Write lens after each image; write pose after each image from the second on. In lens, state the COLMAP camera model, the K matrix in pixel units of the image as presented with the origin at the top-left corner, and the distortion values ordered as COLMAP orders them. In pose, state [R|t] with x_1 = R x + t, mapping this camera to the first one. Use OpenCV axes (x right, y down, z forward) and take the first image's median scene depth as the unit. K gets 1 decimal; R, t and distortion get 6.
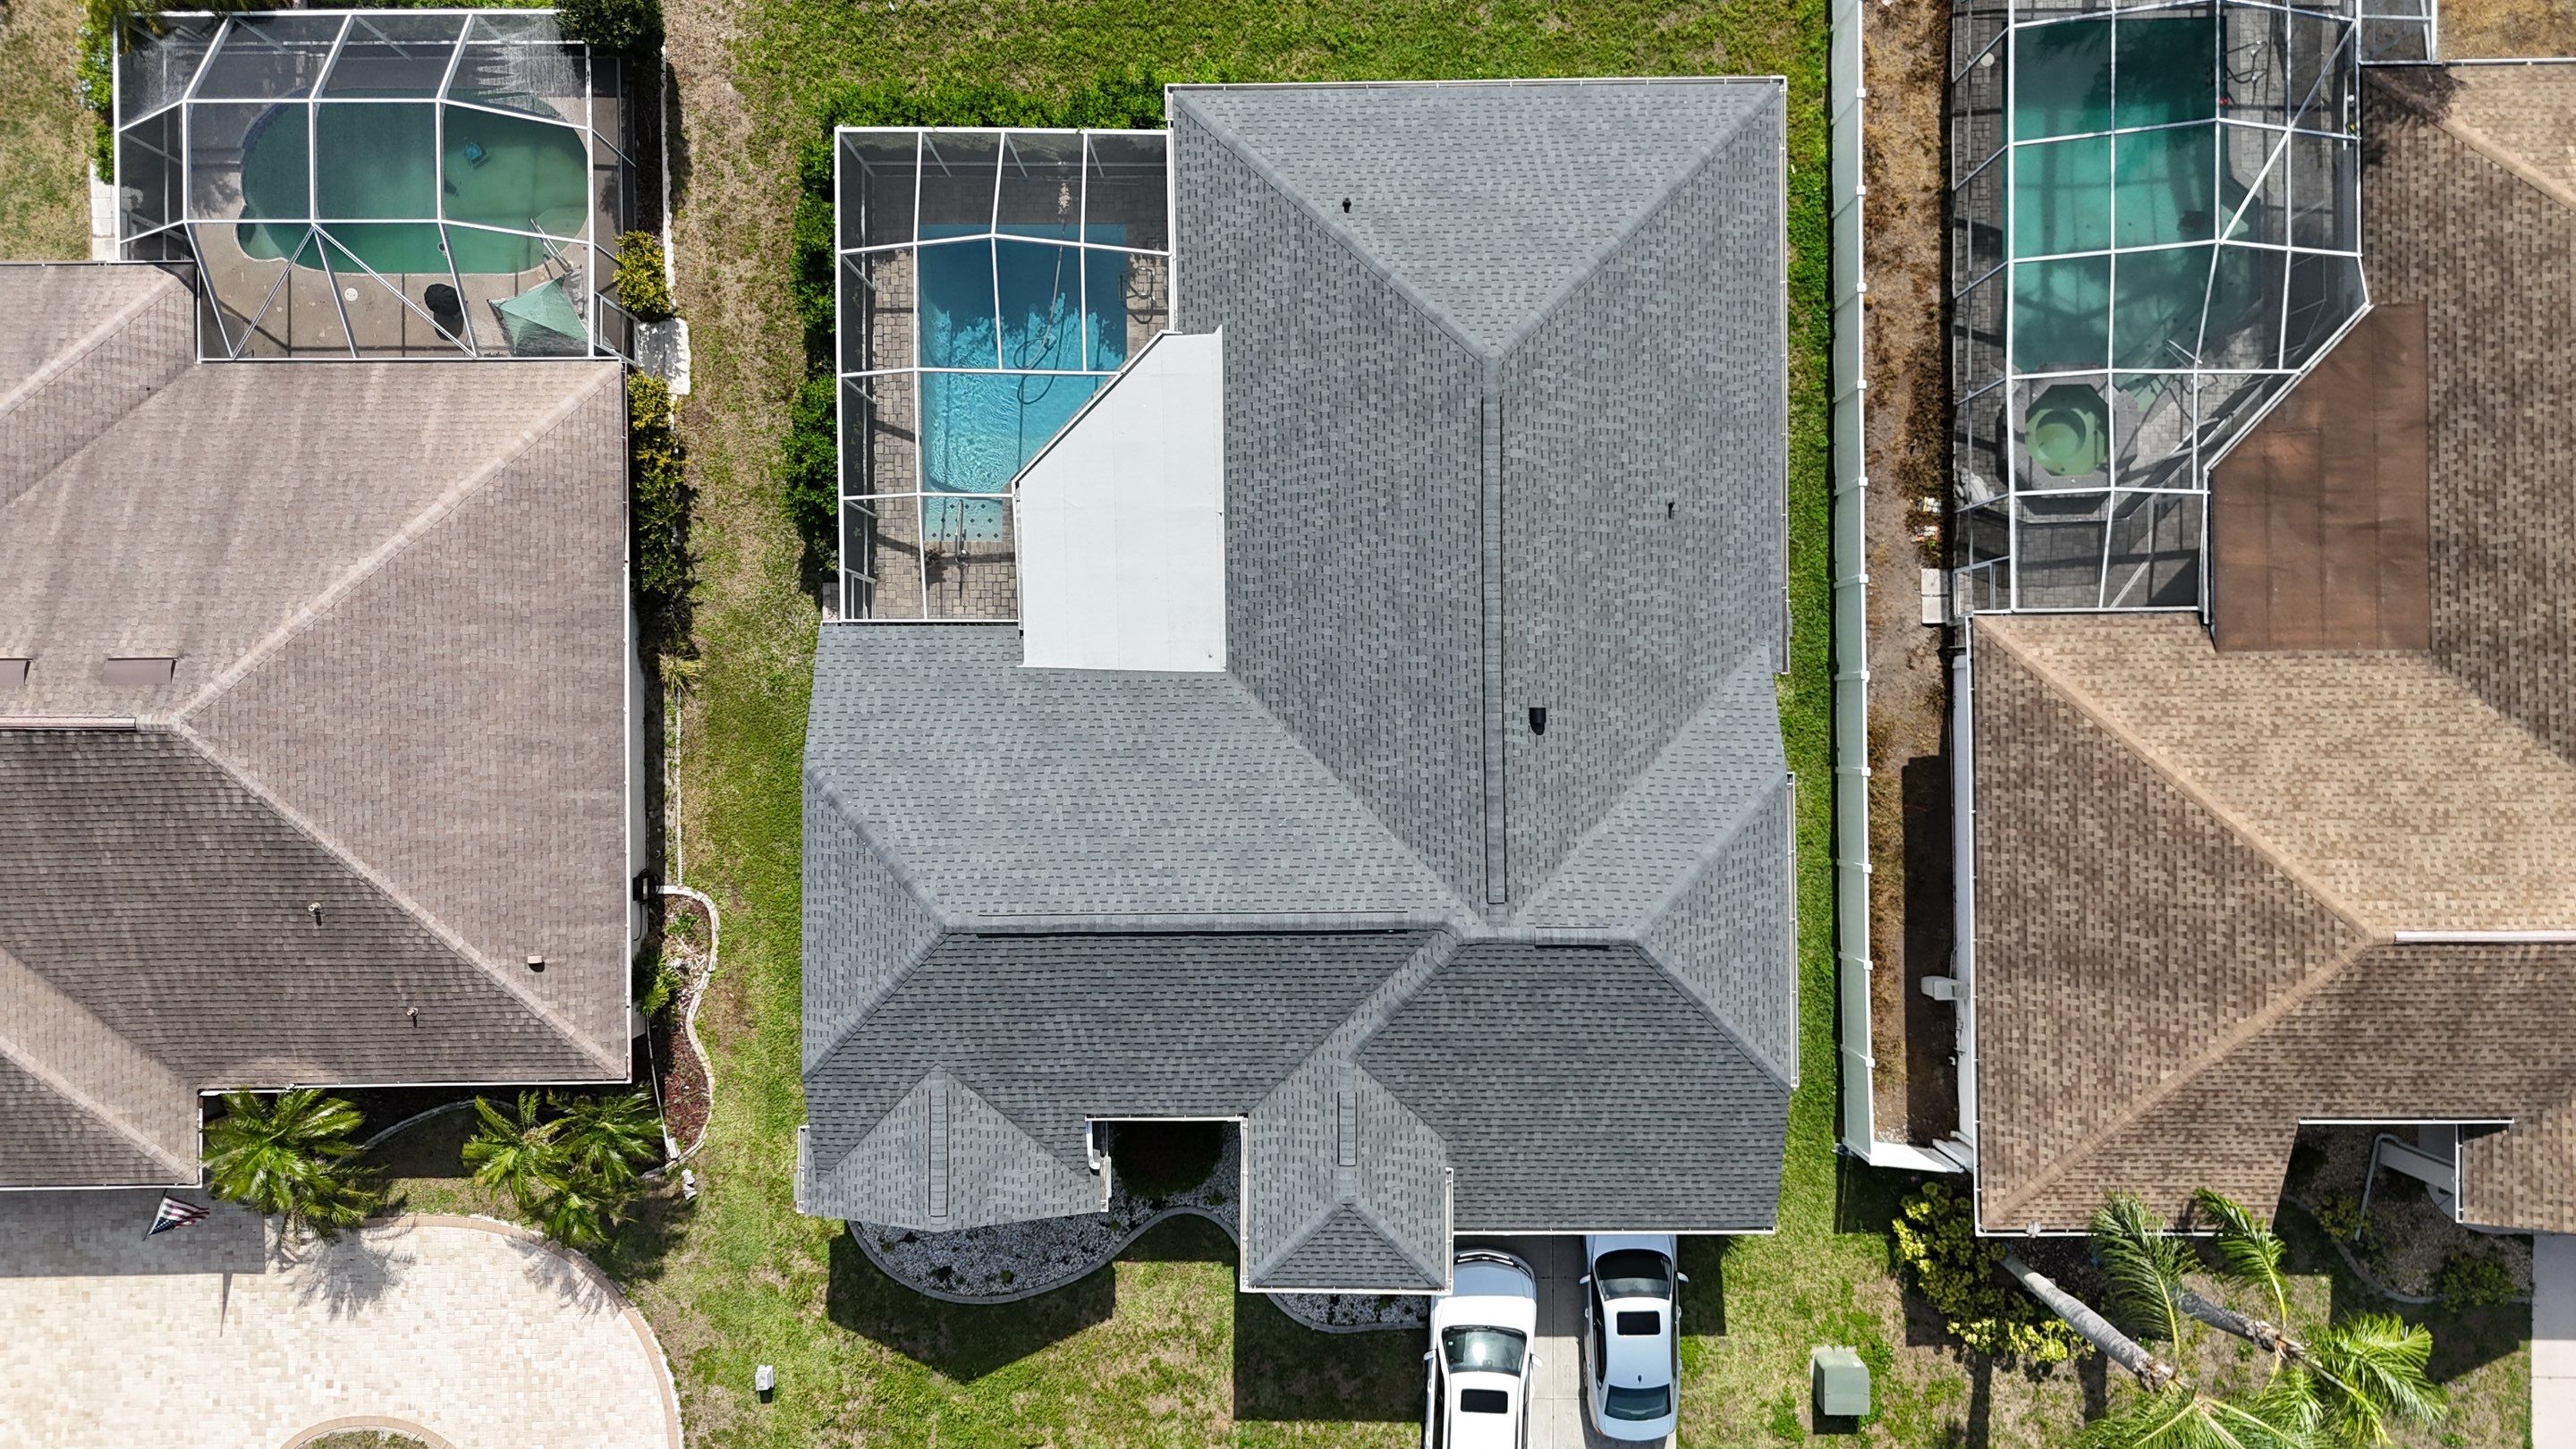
lens RADIAL K [[1894.9, 0, 1281.9], [0, 1894.9, 714.5], [0, 0, 1]] dist [0.110420, -0.182527]
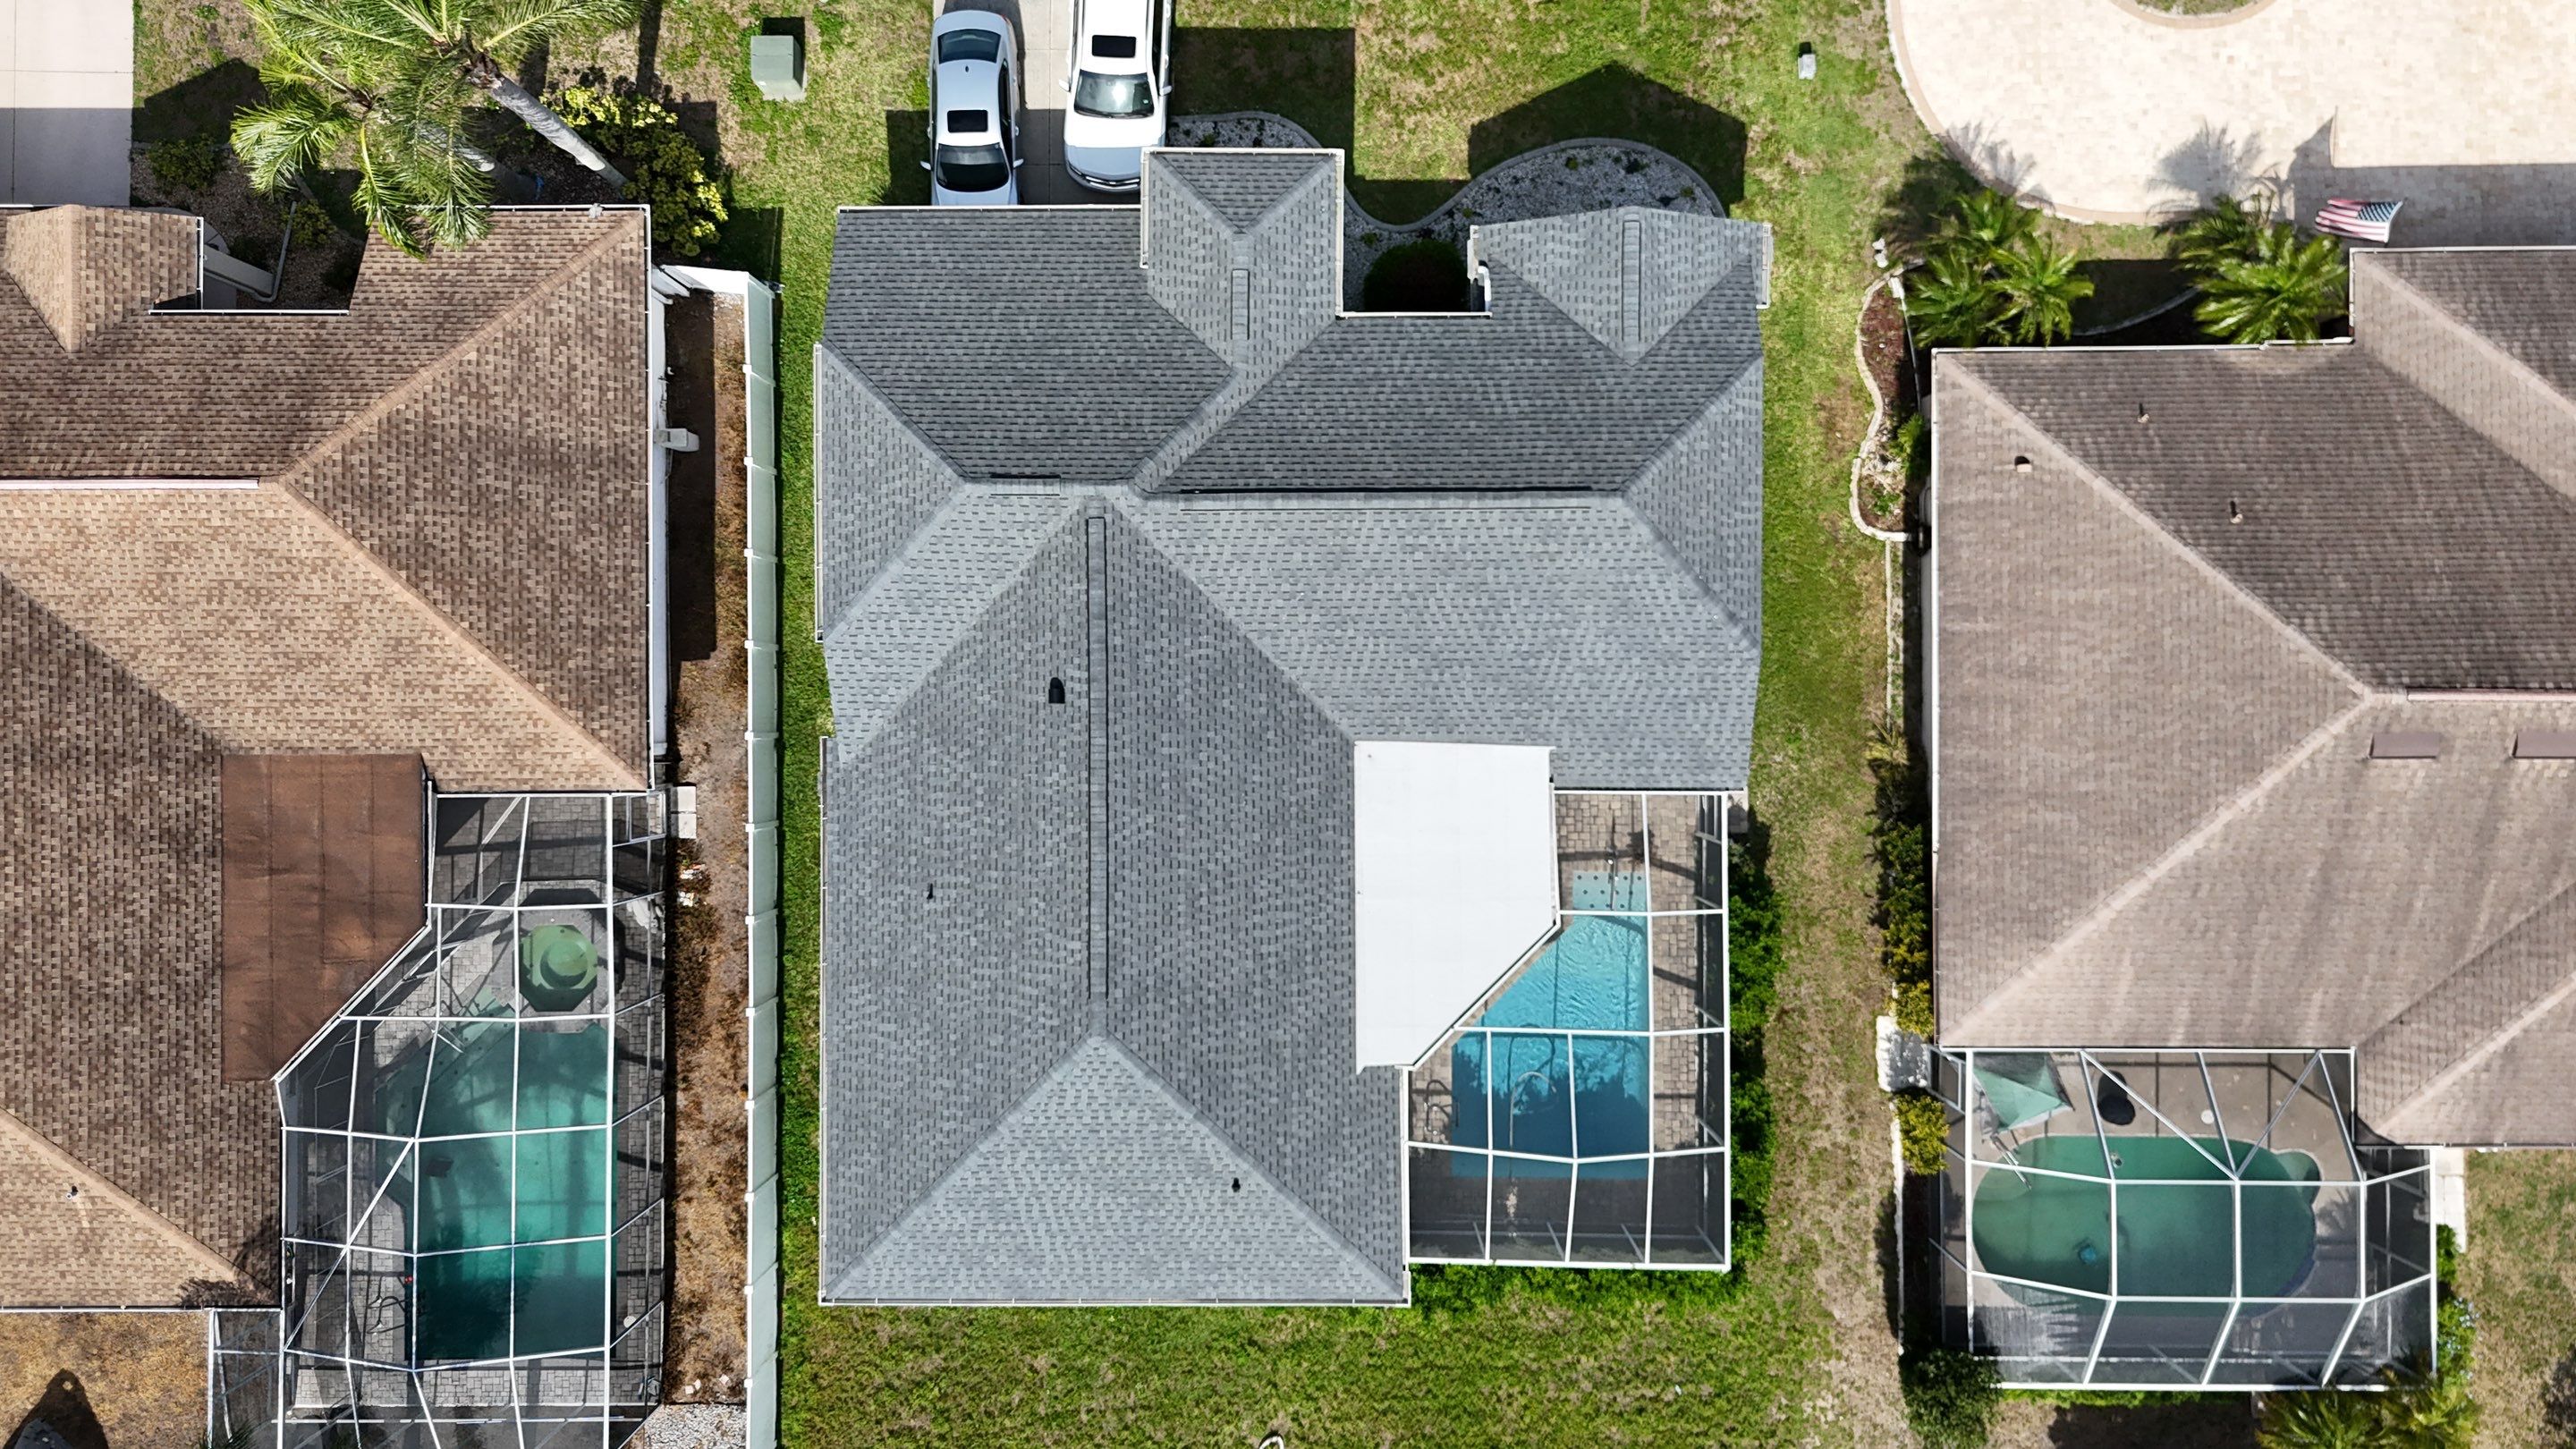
lens RADIAL K [[1902.2, 0, 1285.0], [0, 1902.2, 719.7], [0, 0, 1]] dist [0.118778, -0.219531]
pose [[-0.999593, -0.005502, 0.027979, -0.018939], [0.005720, -0.999954, 0.007712, -0.017473], [0.027935, 0.007869, 0.999579, -0.046978]]
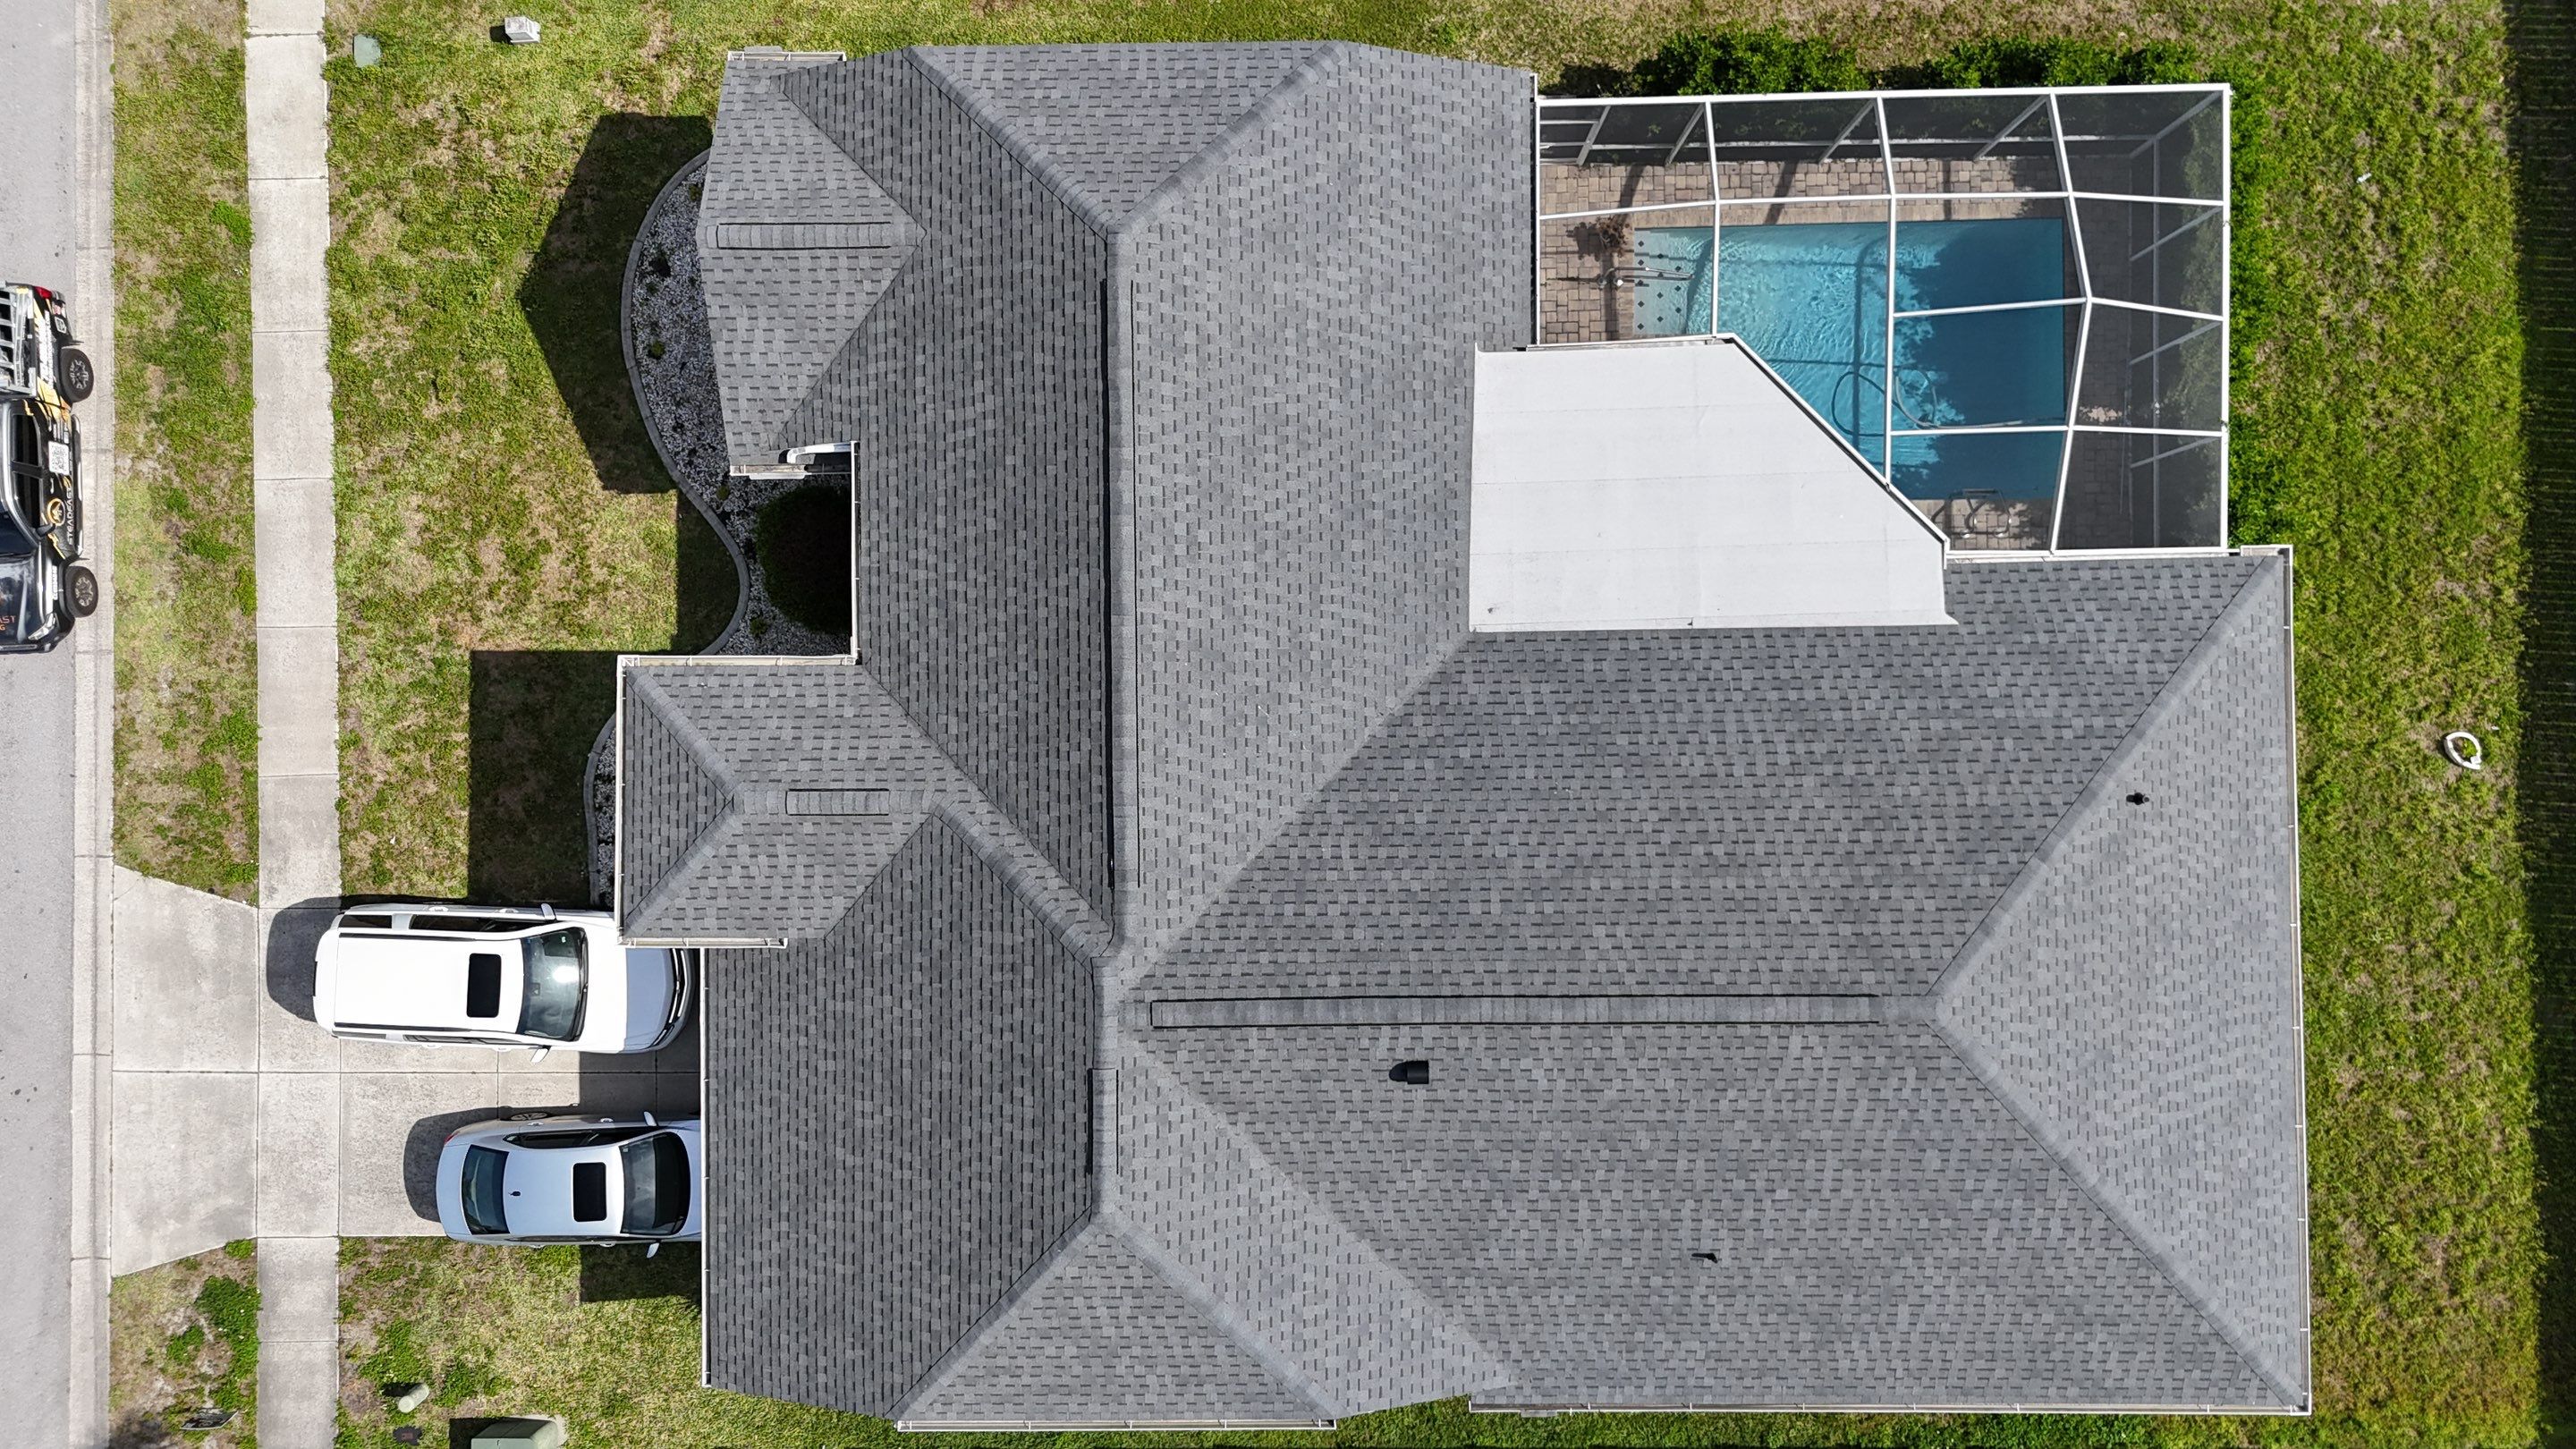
lens RADIAL K [[1886.5, 0, 1286.9], [0, 1886.5, 714.8], [0, 0, 1]] dist [0.070614, -0.052362]
pose [[0.003202, 0.999991, -0.002739, 0.003384], [-0.999690, 0.003269, 0.024669, 0.027299], [0.024678, 0.002660, 0.999692, 0.259675]]
